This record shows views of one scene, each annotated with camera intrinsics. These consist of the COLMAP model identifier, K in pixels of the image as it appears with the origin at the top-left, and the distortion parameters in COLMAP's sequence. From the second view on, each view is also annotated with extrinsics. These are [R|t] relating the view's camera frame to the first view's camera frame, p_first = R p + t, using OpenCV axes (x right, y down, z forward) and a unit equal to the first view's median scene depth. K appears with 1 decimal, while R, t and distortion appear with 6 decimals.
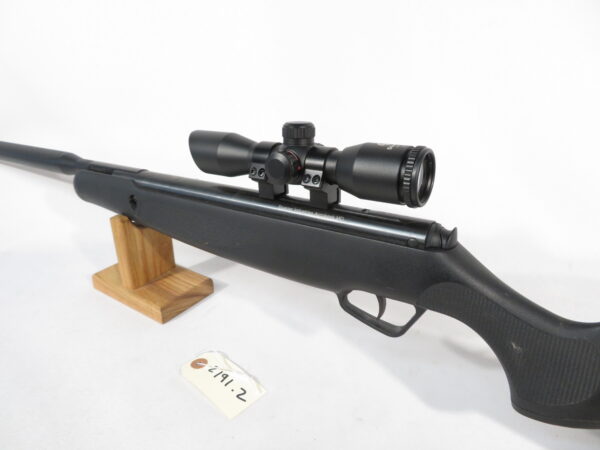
lens RADIAL K [[434.1, 0, 300.0], [0, 434.1, 225.0], [0, 0, 1]] dist [0.000192, -0.001379]
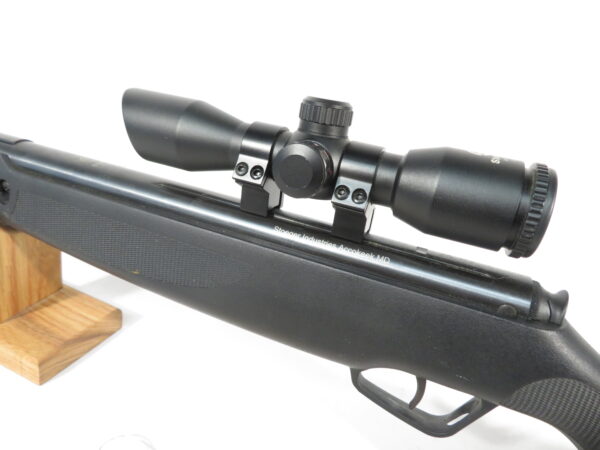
lens RADIAL K [[434.1, 0, 300.0], [0, 434.1, 225.0], [0, 0, 1]] dist [0.000192, -0.001379]
pose [[0.961126, 0.075112, 0.265698, -0.148712], [-0.080052, 0.996760, 0.007797, -0.045797], [-0.264251, -0.028764, 0.964025, 0.318031]]
